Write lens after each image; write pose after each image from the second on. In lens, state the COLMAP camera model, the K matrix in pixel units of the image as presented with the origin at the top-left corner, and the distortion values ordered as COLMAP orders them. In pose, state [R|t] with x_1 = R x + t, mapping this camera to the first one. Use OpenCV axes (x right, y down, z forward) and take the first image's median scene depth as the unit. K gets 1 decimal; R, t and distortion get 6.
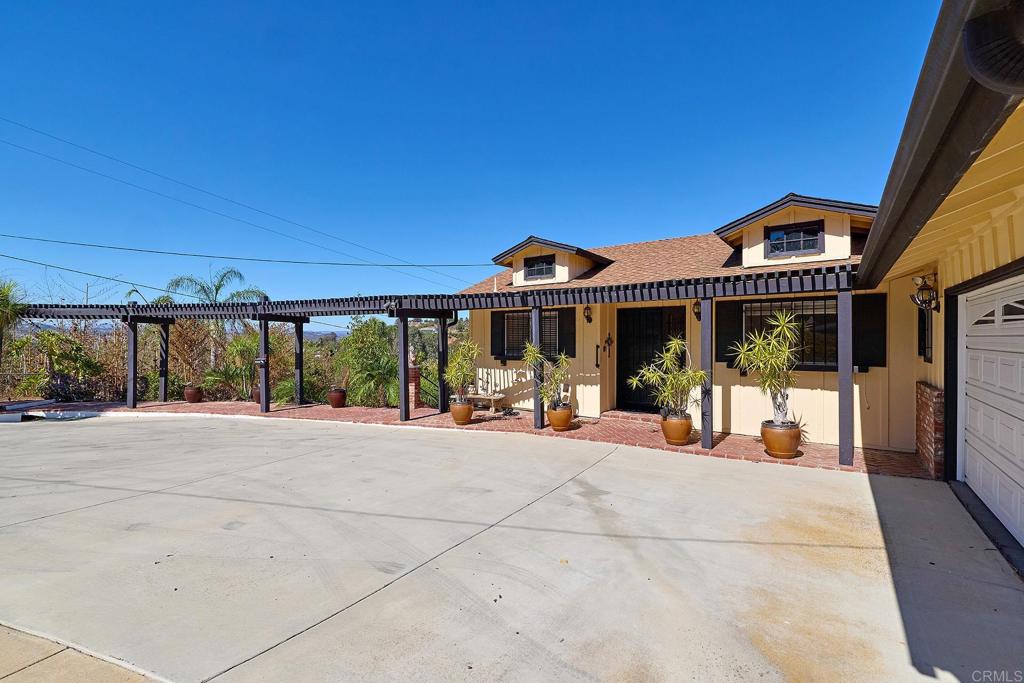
lens RADIAL K [[435.8, 0, 512.0], [0, 435.8, 341.5], [0, 0, 1]] dist [0.002422, 0.000195]
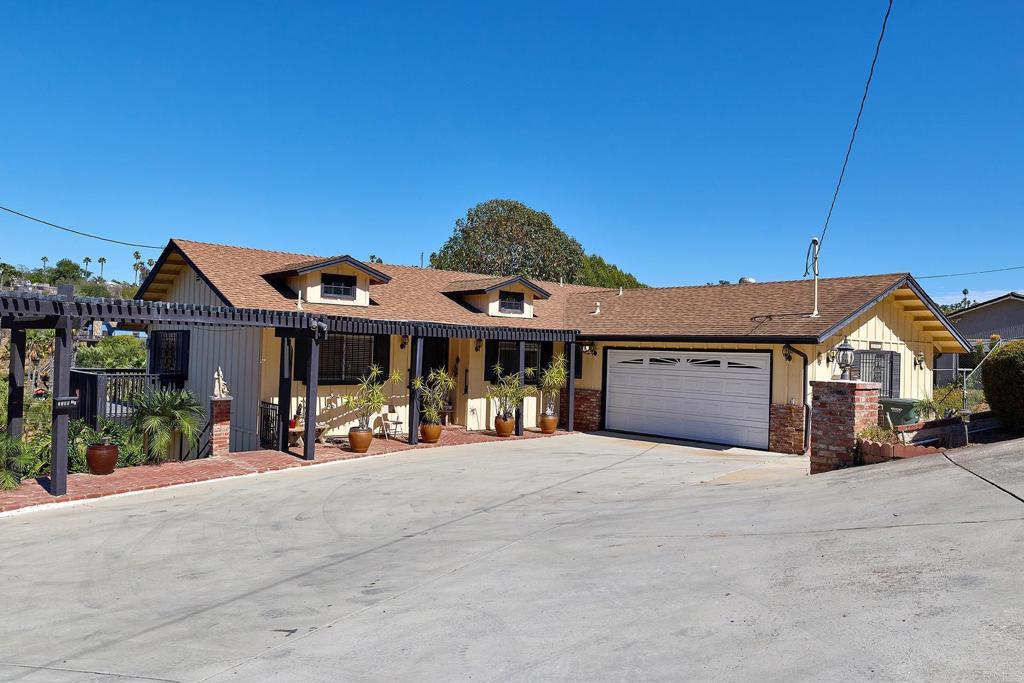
lens RADIAL K [[787.1, 0, 512.0], [0, 787.1, 341.5], [0, 0, 1]] dist [-0.000749, -0.001853]
pose [[0.234623, 0.028875, 0.971658, -1.586118], [-0.020748, 0.999480, -0.024692, -0.017406], [-0.971865, -0.014366, 0.235100, 0.246018]]
